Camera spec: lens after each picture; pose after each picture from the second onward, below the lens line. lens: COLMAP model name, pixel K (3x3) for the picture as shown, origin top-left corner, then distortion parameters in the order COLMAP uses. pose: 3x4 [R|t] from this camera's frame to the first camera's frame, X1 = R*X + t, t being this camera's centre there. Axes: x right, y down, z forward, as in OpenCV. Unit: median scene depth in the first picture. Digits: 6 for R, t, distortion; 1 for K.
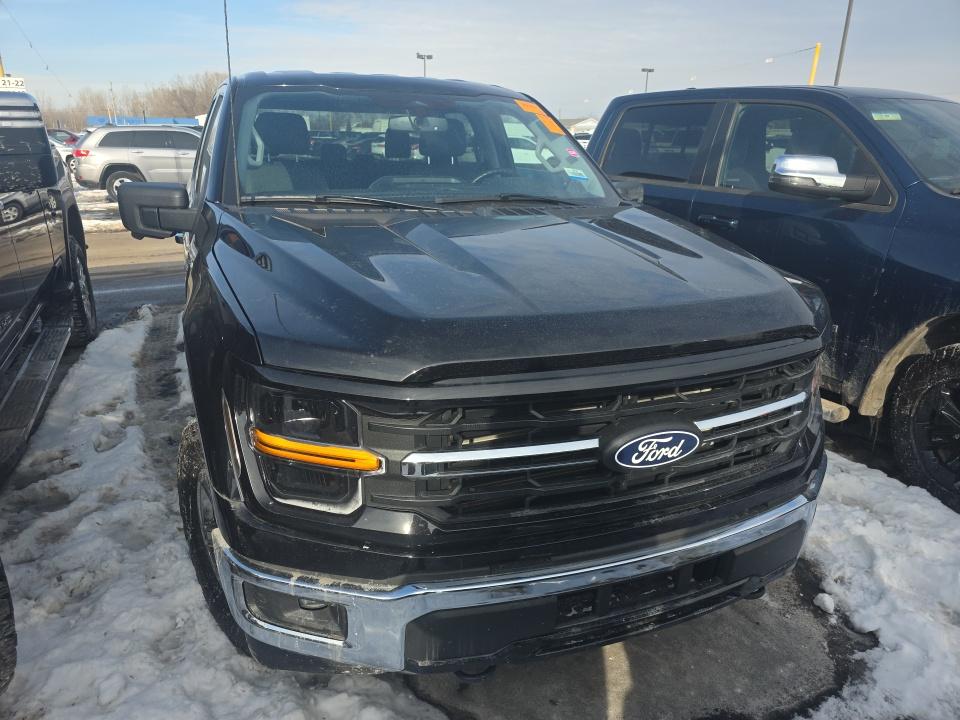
lens RADIAL K [[630.8, 0, 480.0], [0, 630.8, 360.0], [0, 0, 1]] dist [0.027743, -0.027982]
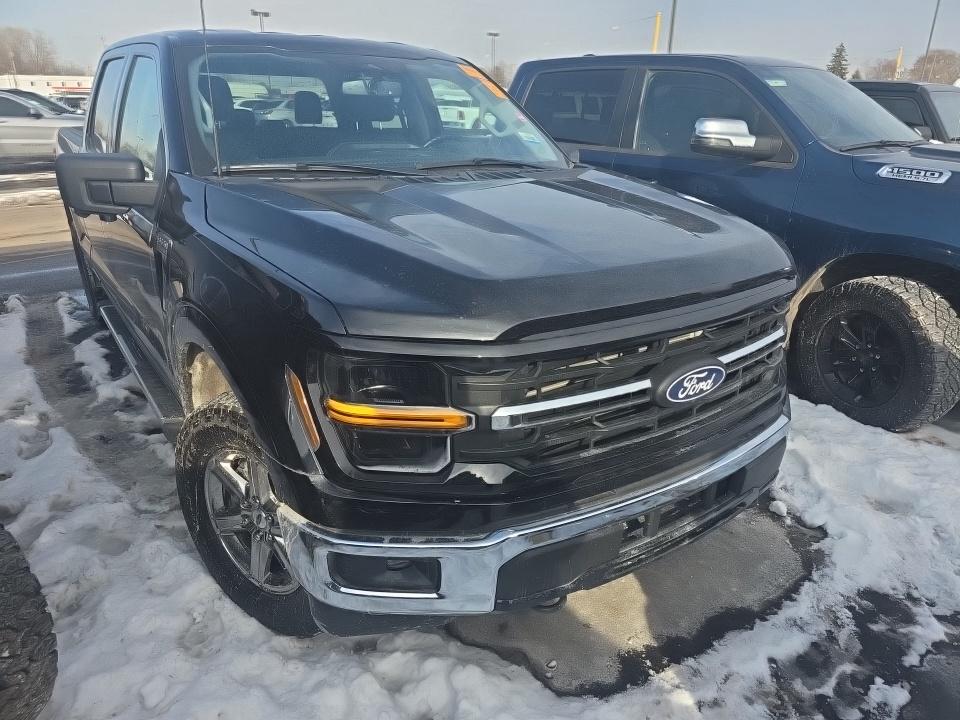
lens RADIAL K [[630.8, 0, 480.0], [0, 630.8, 360.0], [0, 0, 1]] dist [0.027743, -0.027982]
pose [[0.974678, -0.085352, 0.206681, -0.213807], [0.075218, 0.995570, 0.056420, 0.004101], [-0.210581, -0.039445, 0.976780, -0.012866]]
